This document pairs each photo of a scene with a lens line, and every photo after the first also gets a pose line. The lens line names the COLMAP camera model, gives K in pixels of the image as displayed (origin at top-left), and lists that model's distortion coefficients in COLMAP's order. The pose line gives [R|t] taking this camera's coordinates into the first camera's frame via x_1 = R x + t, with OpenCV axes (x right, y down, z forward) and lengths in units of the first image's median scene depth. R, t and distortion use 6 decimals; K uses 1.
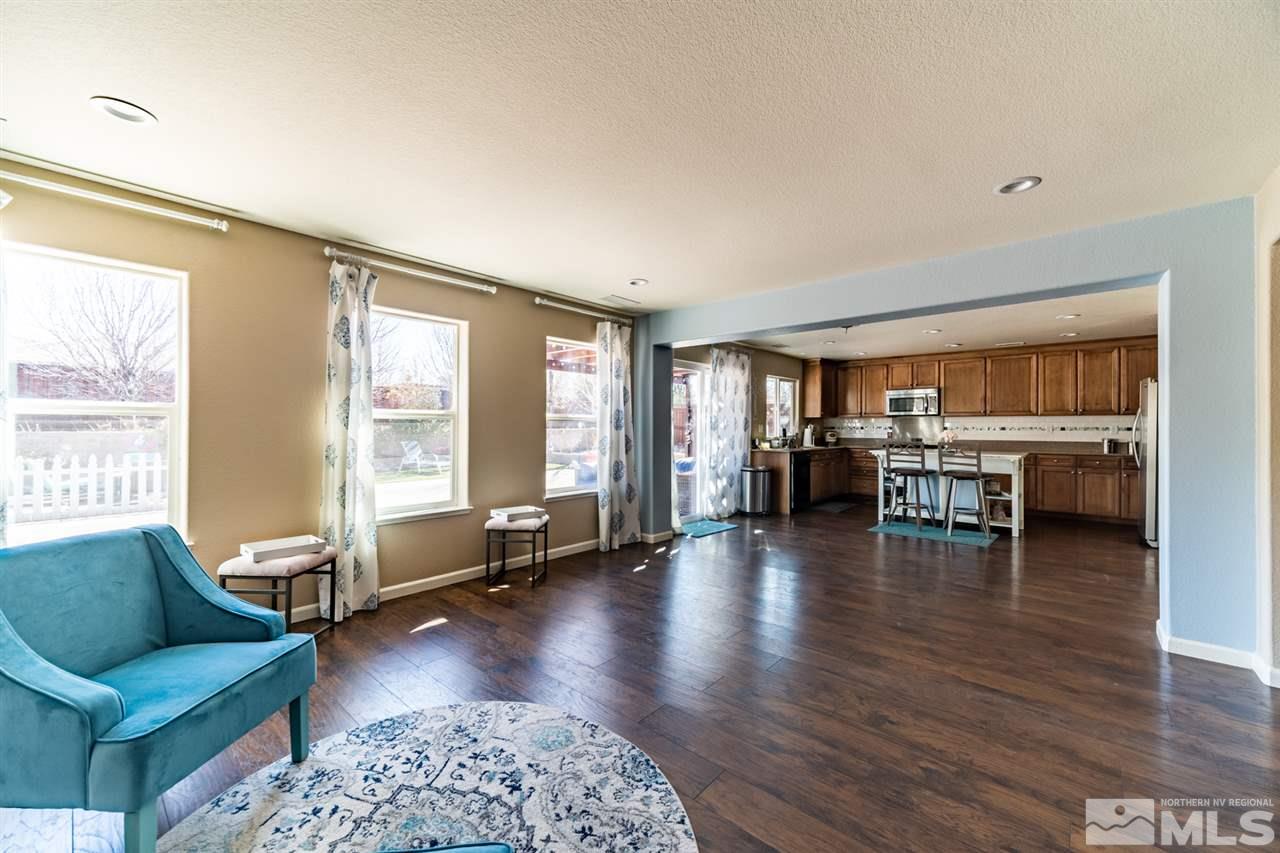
lens RADIAL K [[502.7, 0, 634.3], [0, 502.7, 428.4], [0, 0, 1]] dist [0.007601, -0.000140]
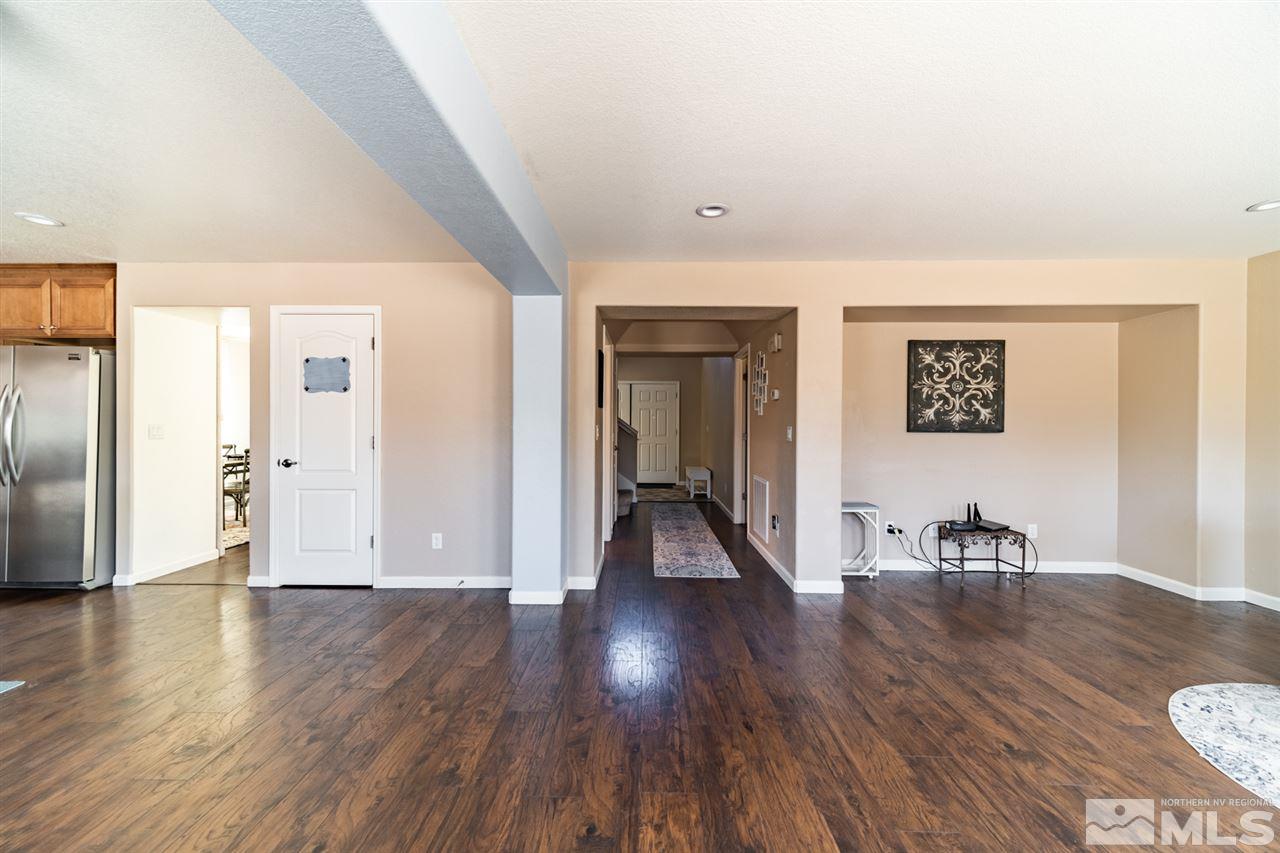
lens RADIAL K [[502.7, 0, 633.1], [0, 502.7, 426.3], [0, 0, 1]] dist [0.007601, -0.000140]
pose [[-0.647727, -0.010622, 0.761798, 0.013390], [-0.005542, 0.999942, 0.009230, -0.007148], [-0.761852, 0.001756, -0.647749, 2.571730]]
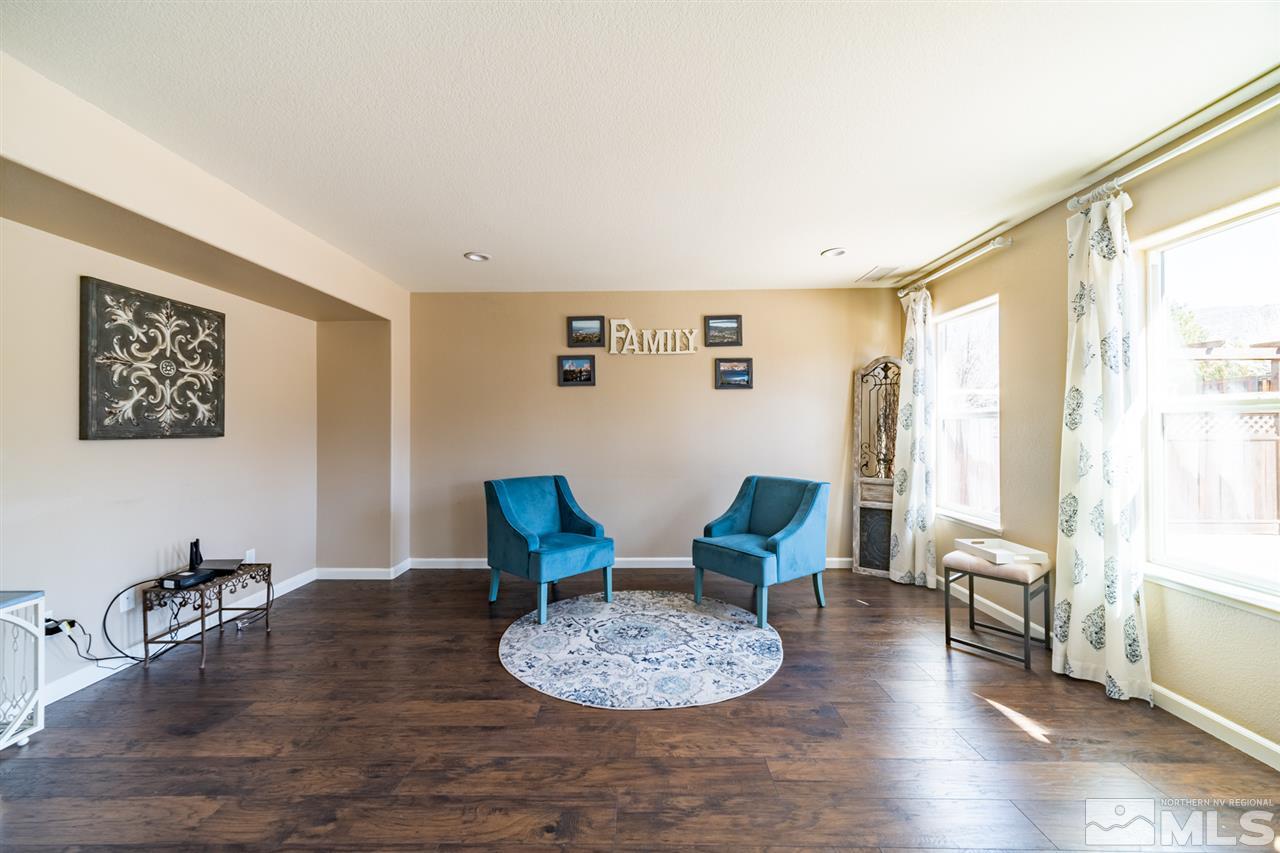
lens RADIAL K [[502.7, 0, 631.3], [0, 502.7, 424.3], [0, 0, 1]] dist [0.007601, -0.000140]
pose [[-0.754028, -0.006547, -0.656810, 0.765512], [-0.001562, 0.999965, -0.008174, 0.002443], [0.656841, -0.005138, -0.754012, 2.006147]]
